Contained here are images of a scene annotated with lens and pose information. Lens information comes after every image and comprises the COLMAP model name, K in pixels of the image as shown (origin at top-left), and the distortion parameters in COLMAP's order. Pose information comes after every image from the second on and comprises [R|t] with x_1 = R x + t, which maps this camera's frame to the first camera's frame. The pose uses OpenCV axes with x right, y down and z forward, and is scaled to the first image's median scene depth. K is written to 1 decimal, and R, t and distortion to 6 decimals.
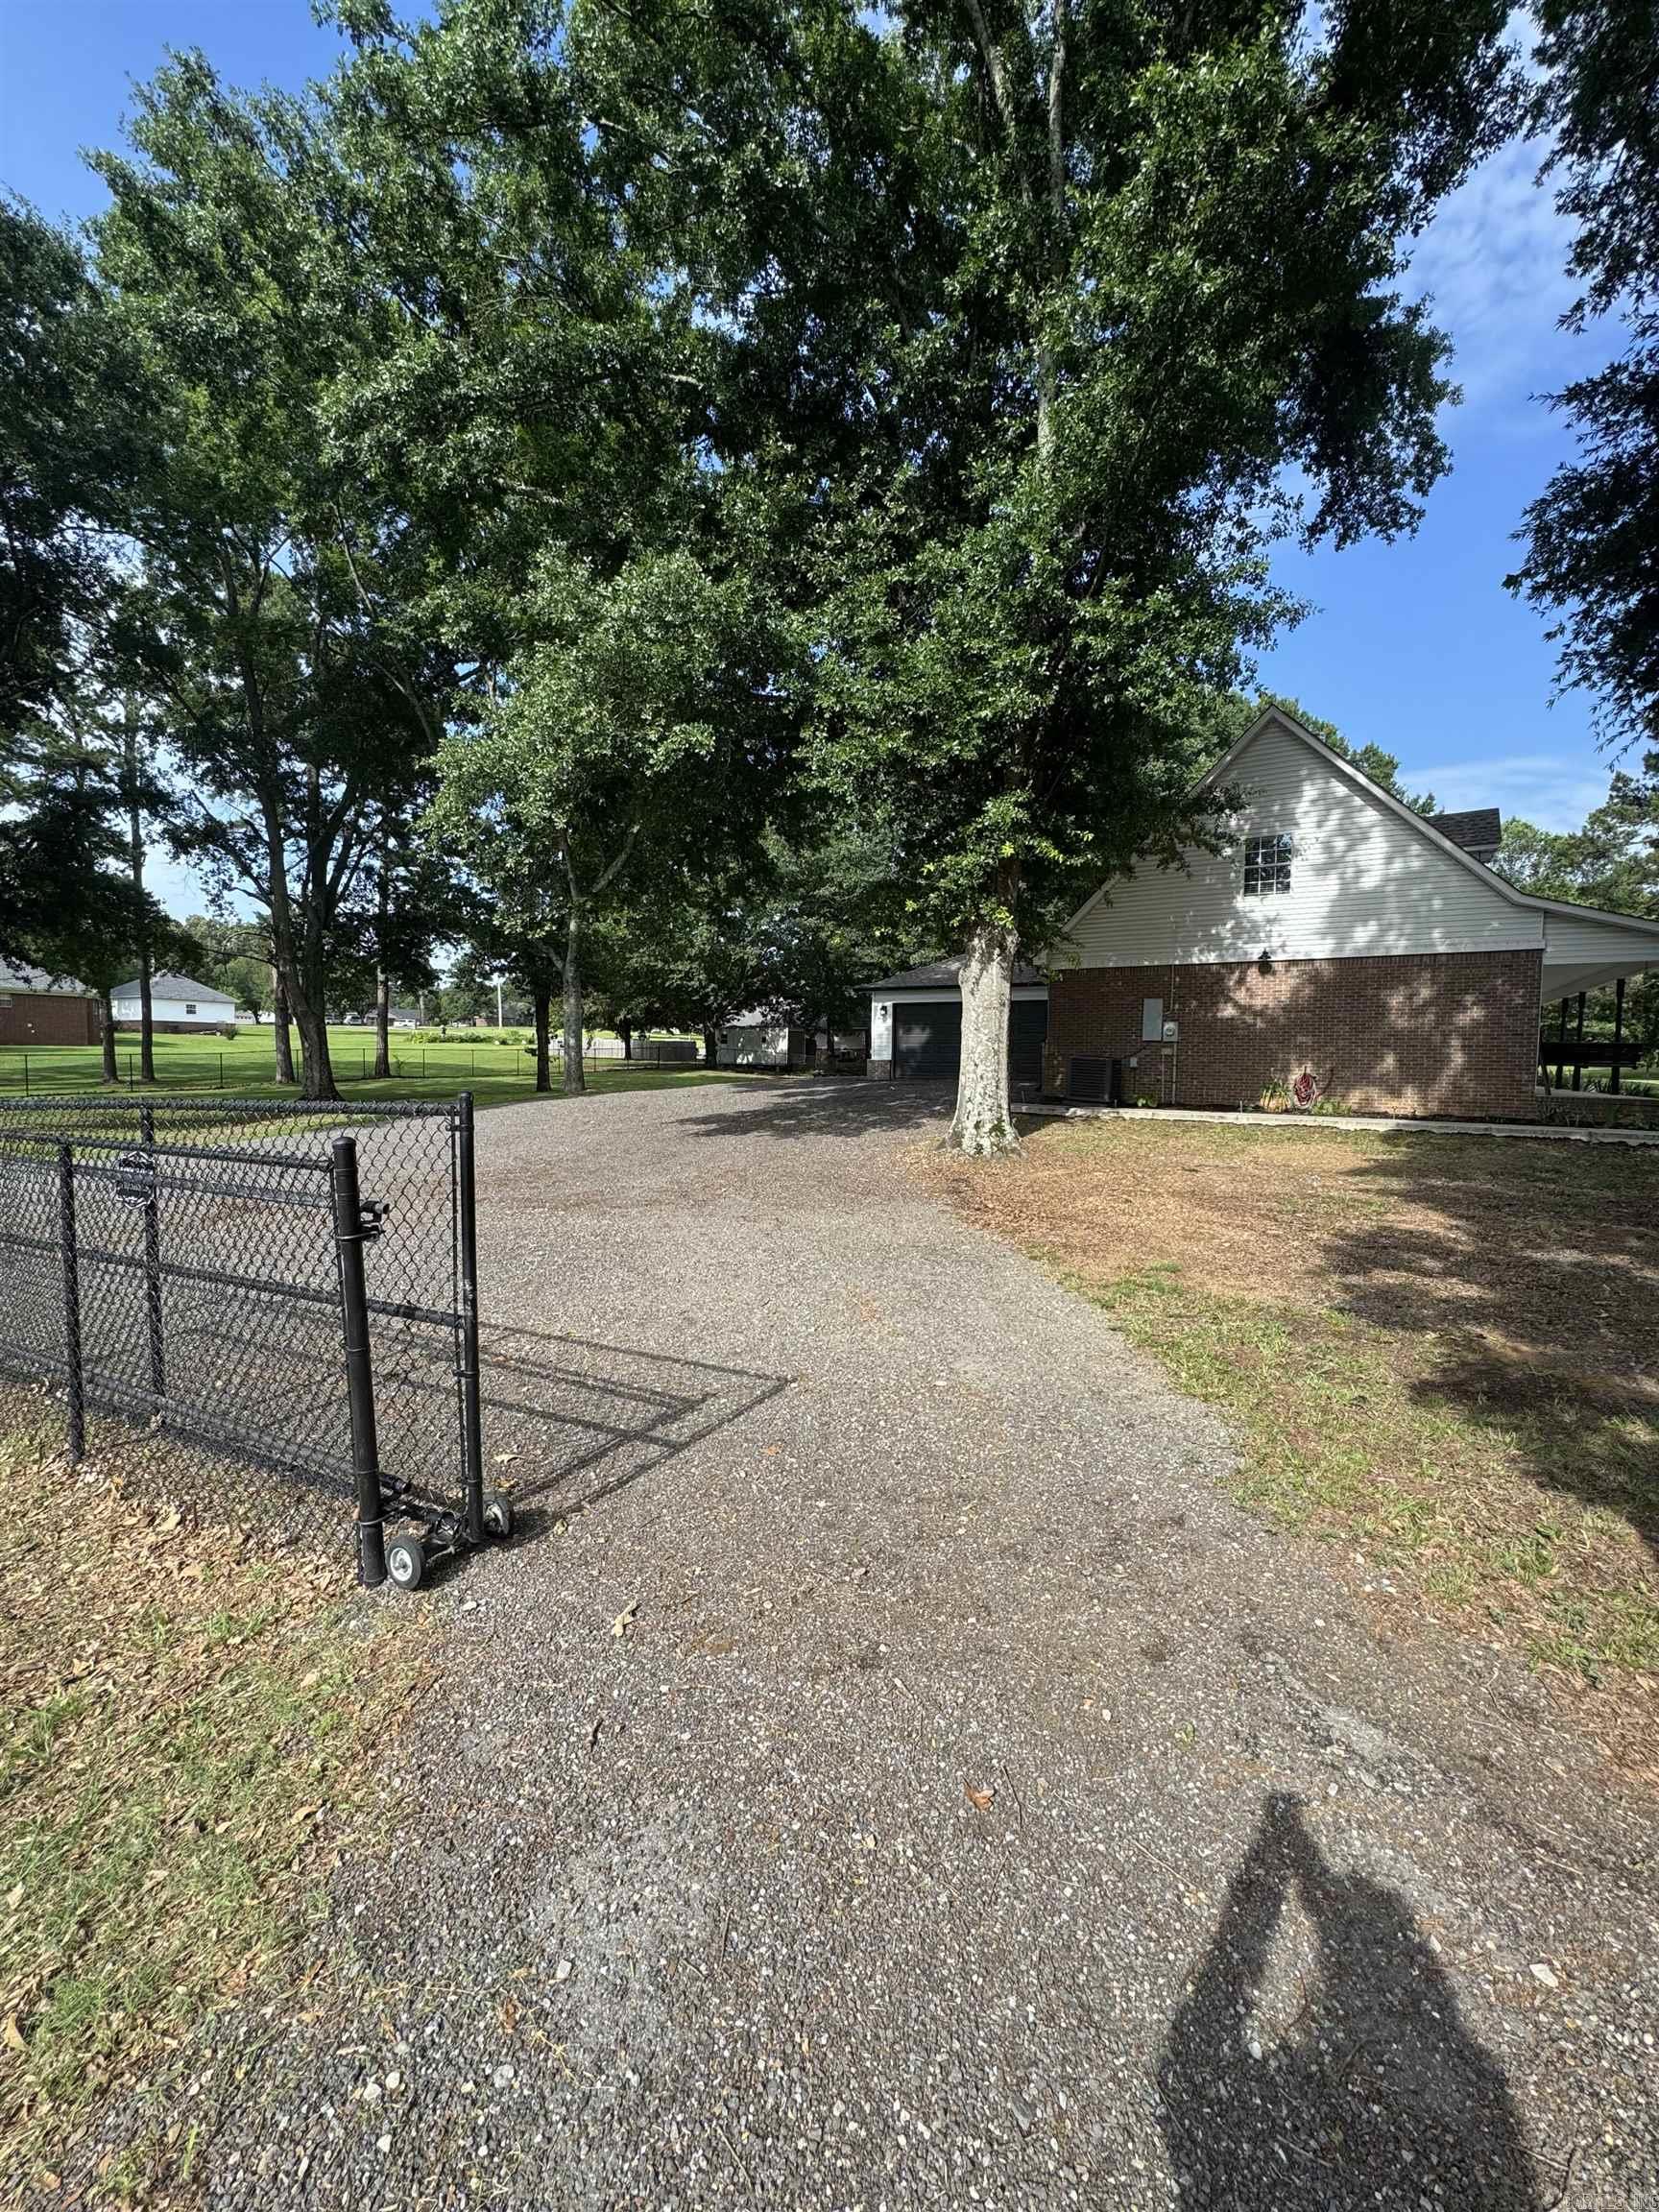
lens RADIAL K [[885.4, 0, 835.3], [0, 885.4, 1110.2], [0, 0, 1]] dist [-0.009767, -0.000293]
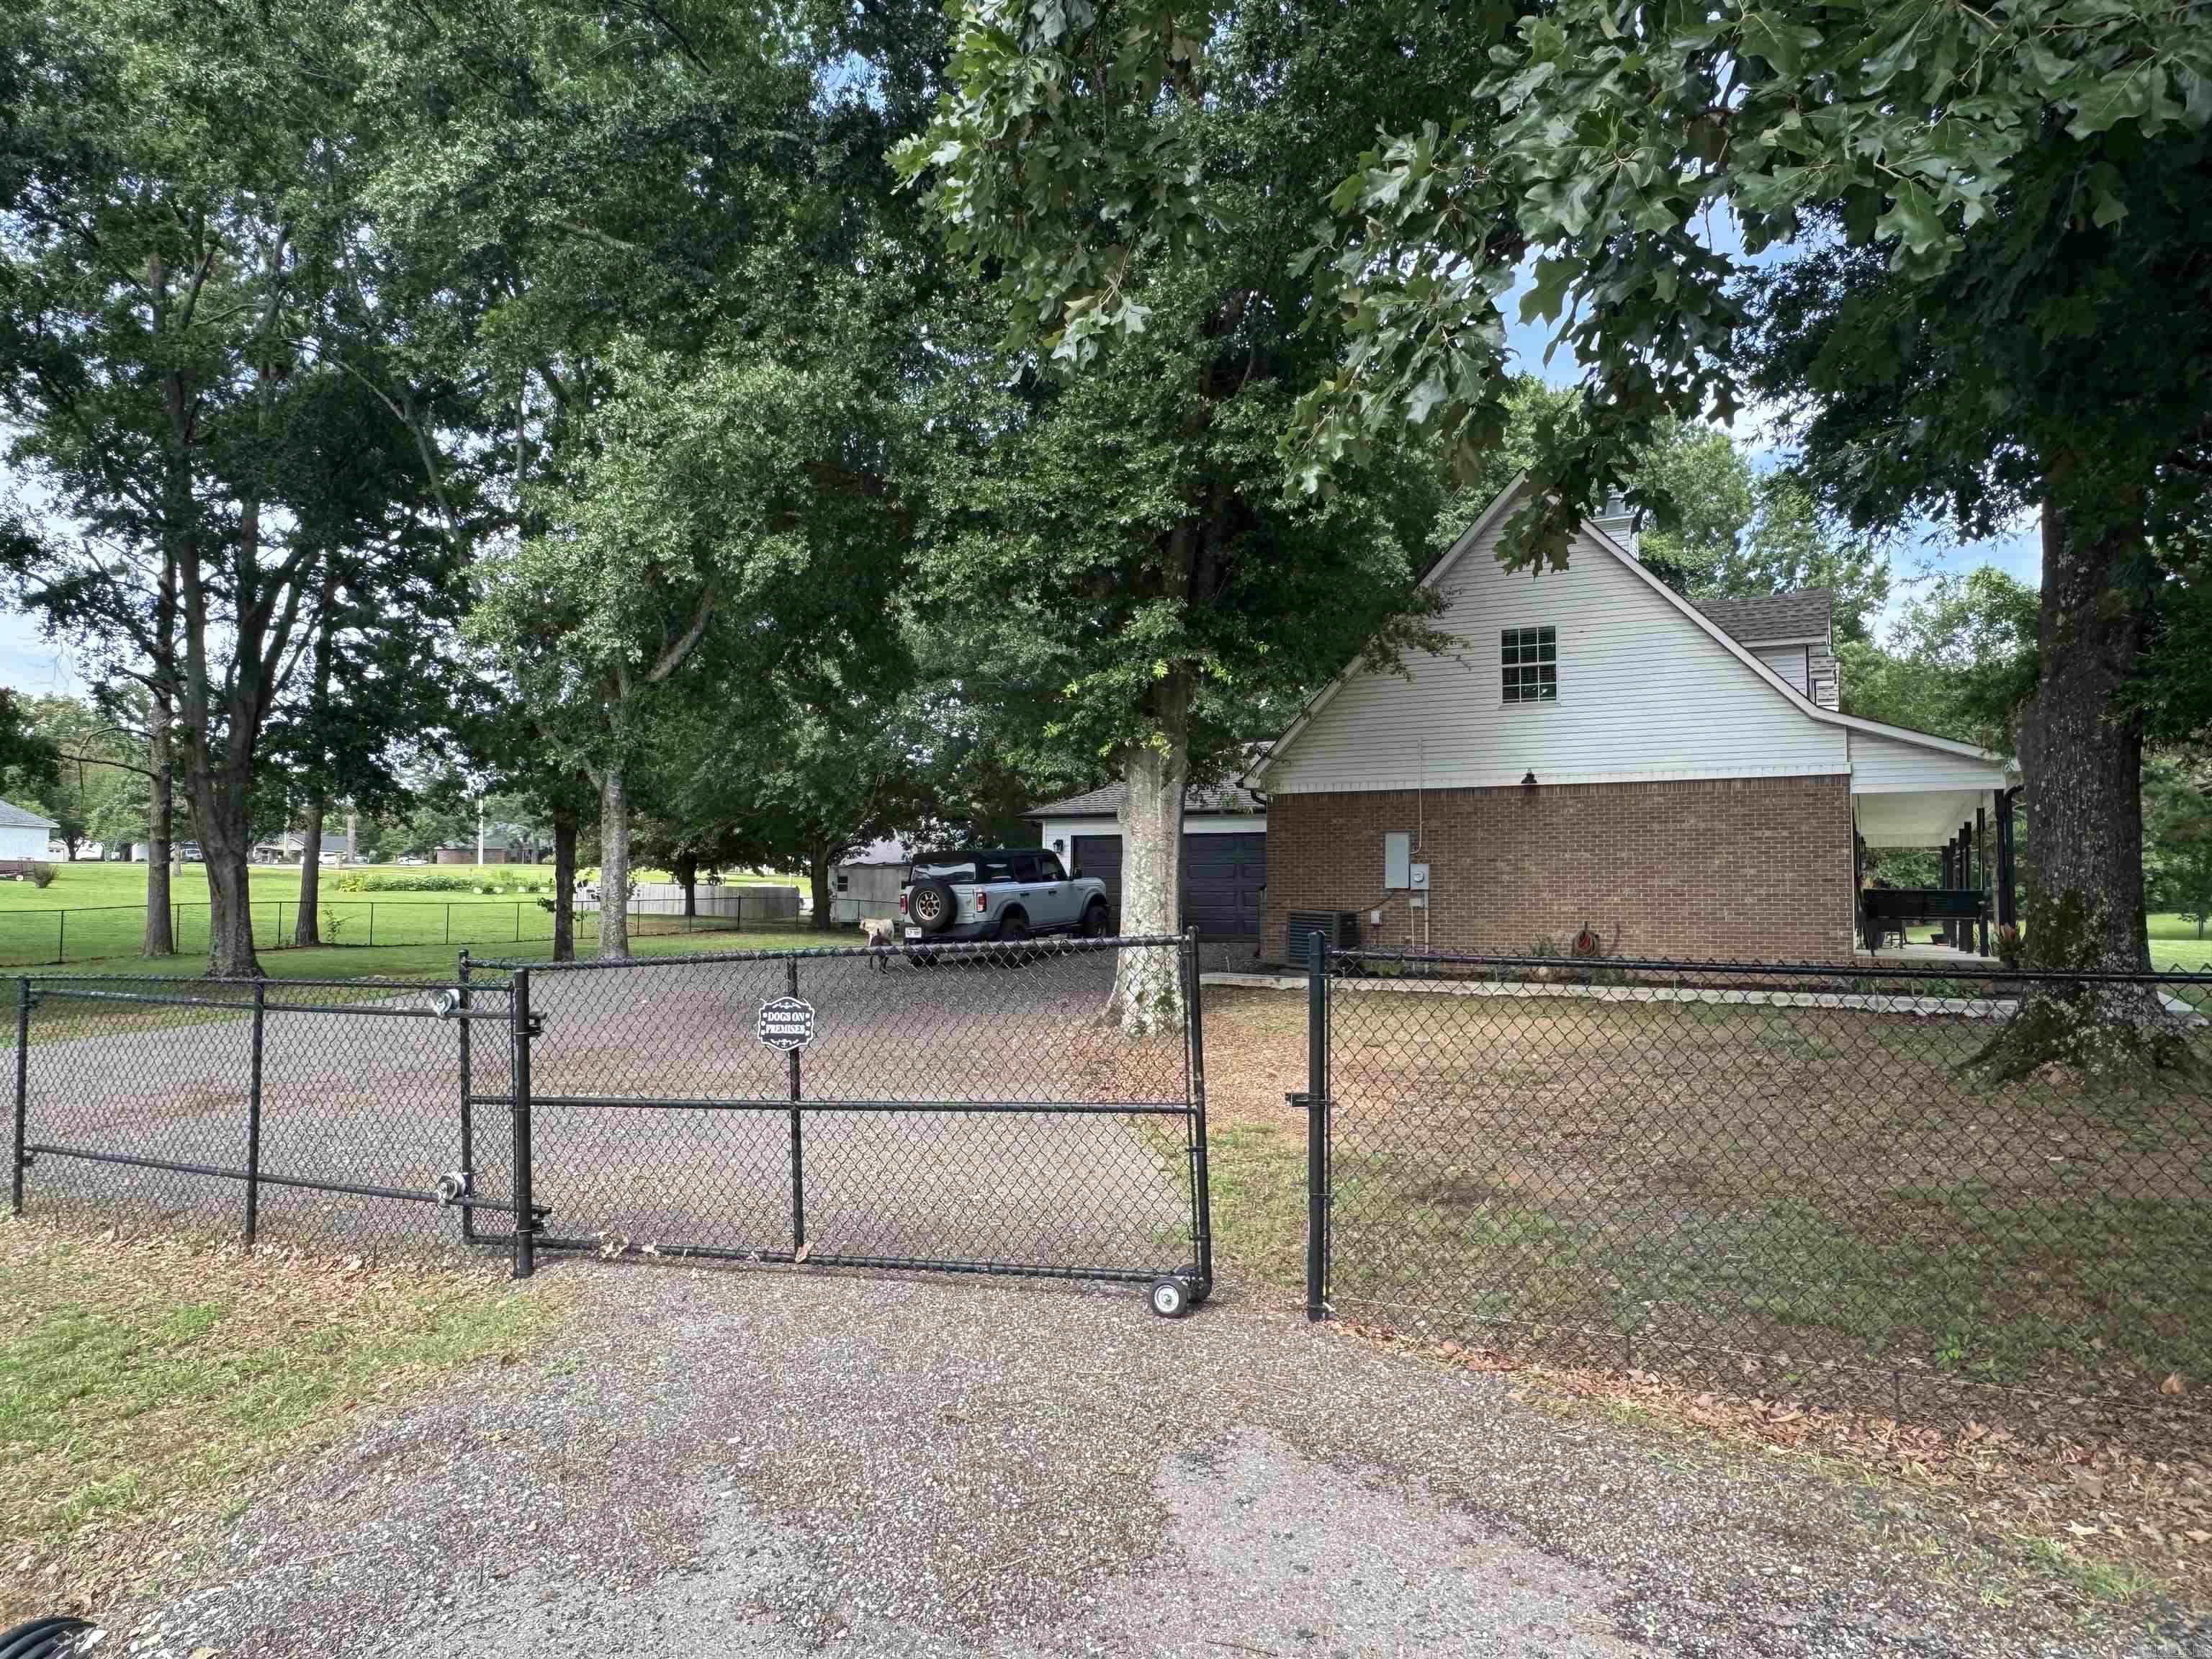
lens RADIAL K [[1495.4, 0, 1106.3], [0, 1495.4, 826.1], [0, 0, 1]] dist [0.020723, 0.002222]
pose [[0.999087, -0.000739, 0.042726, 0.042303], [0.005708, 0.993198, -0.116297, 0.011811], [-0.042349, 0.116434, 0.992295, -0.204742]]
